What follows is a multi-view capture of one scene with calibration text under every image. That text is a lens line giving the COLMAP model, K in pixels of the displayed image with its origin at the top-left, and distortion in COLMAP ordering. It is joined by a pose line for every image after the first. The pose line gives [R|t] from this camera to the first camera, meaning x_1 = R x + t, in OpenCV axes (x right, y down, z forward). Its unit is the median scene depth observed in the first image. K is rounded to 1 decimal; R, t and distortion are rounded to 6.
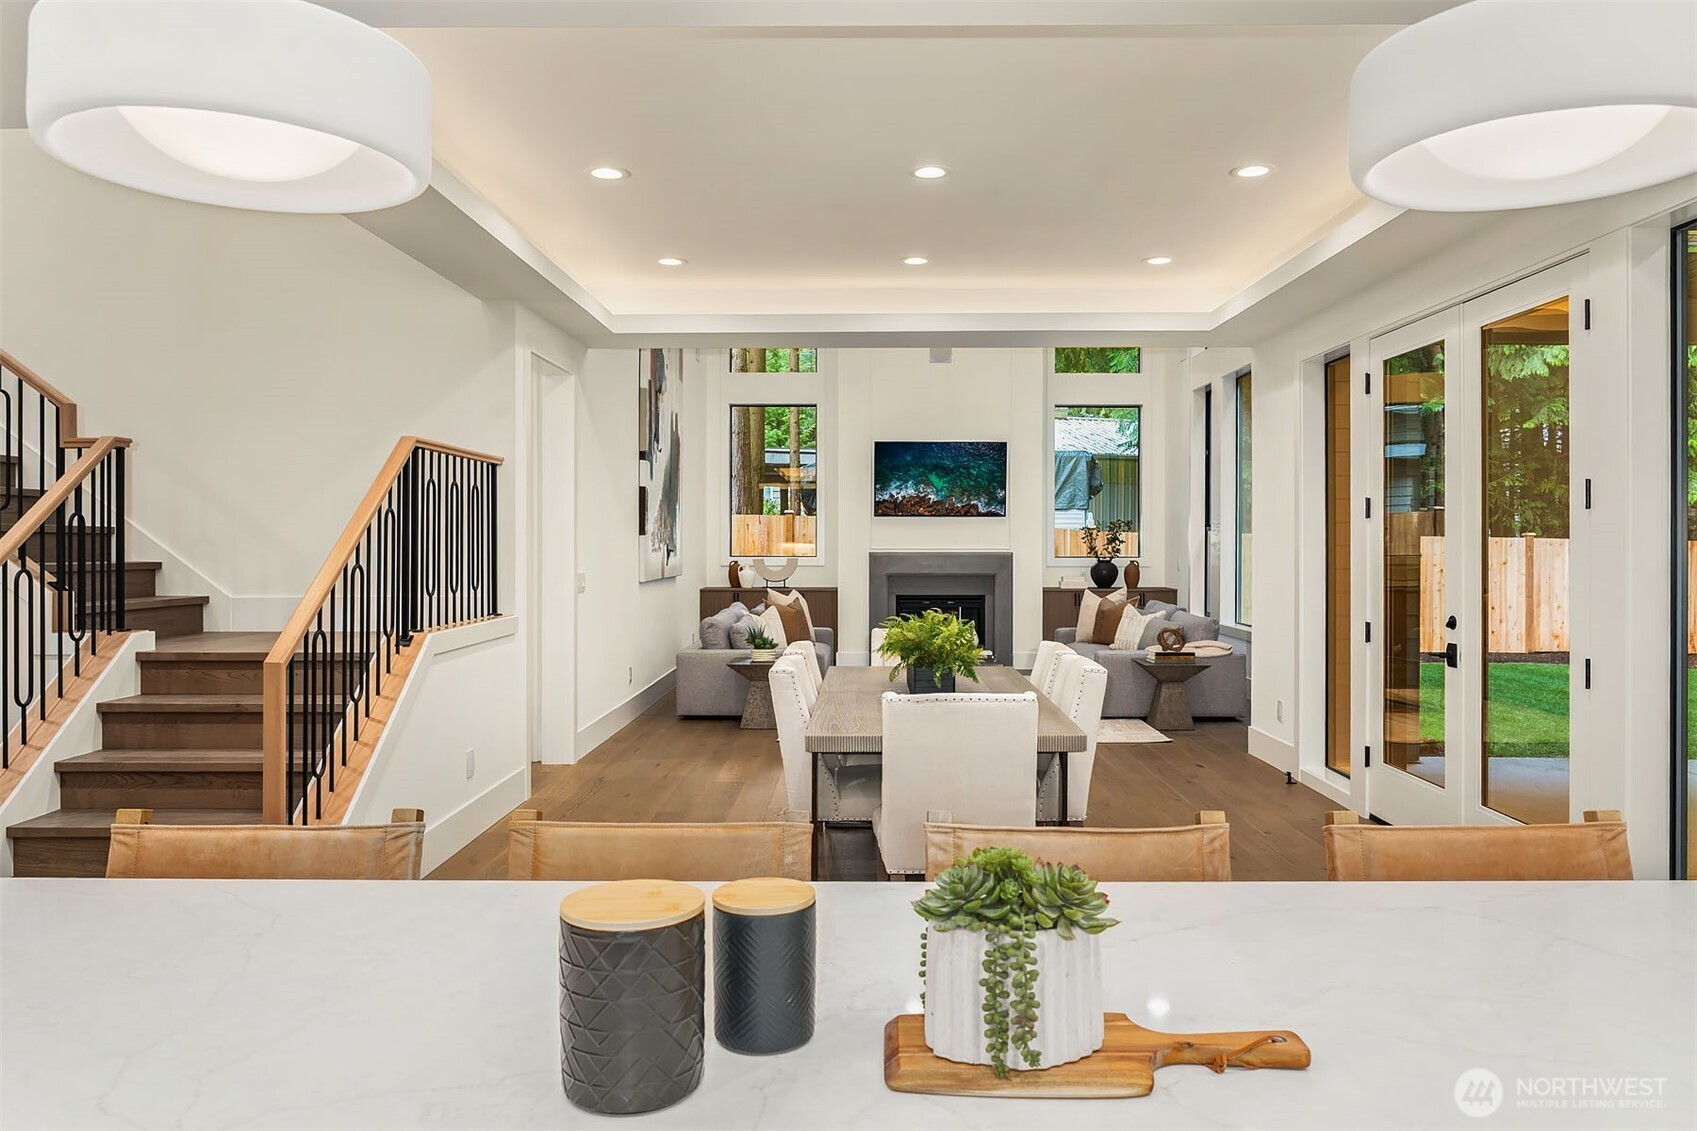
lens RADIAL K [[1169.6, 0, 853.9], [0, 1169.6, 546.7], [0, 0, 1]] dist [-0.002003, 0.002026]
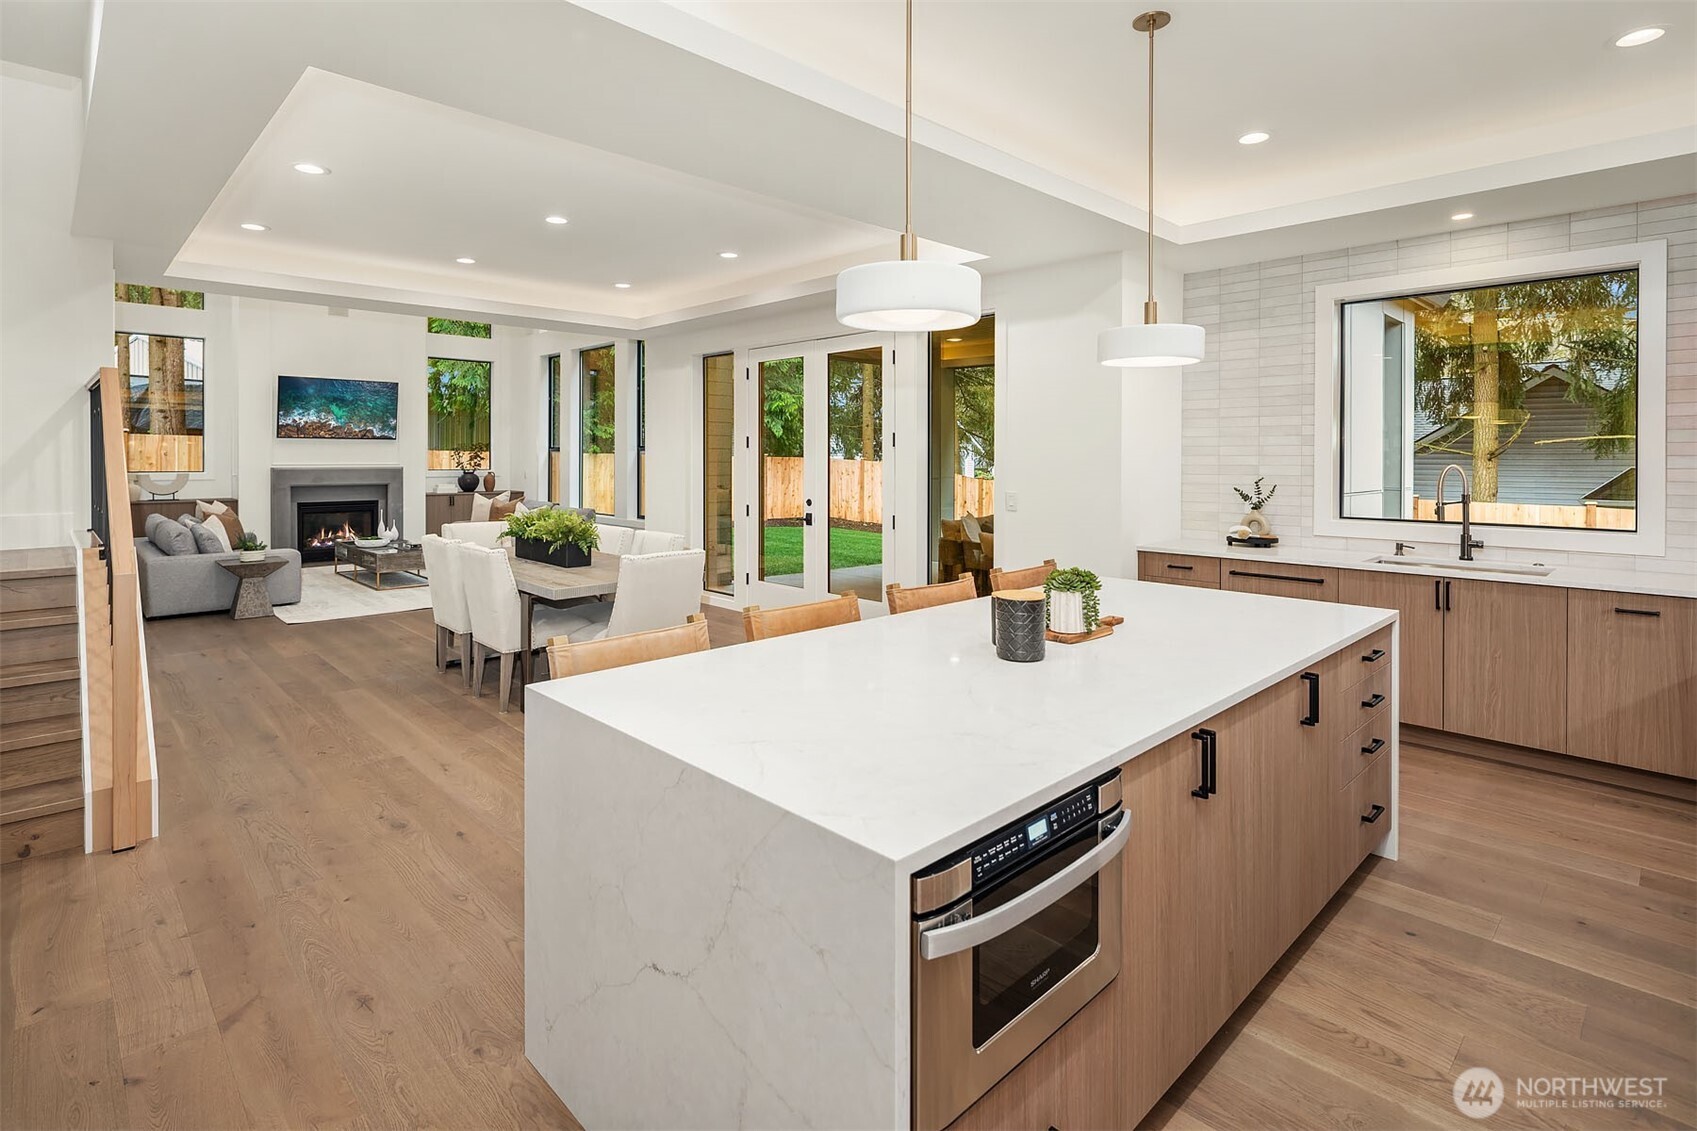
lens RADIAL K [[837.0, 0, 834.1], [0, 837.0, 470.4], [0, 0, 1]] dist [0.013956, 0.000168]
pose [[0.718932, -0.010716, 0.694997, -0.172219], [0.001885, 0.999908, 0.013467, -0.002994], [-0.695077, -0.008372, 0.718886, -0.015341]]
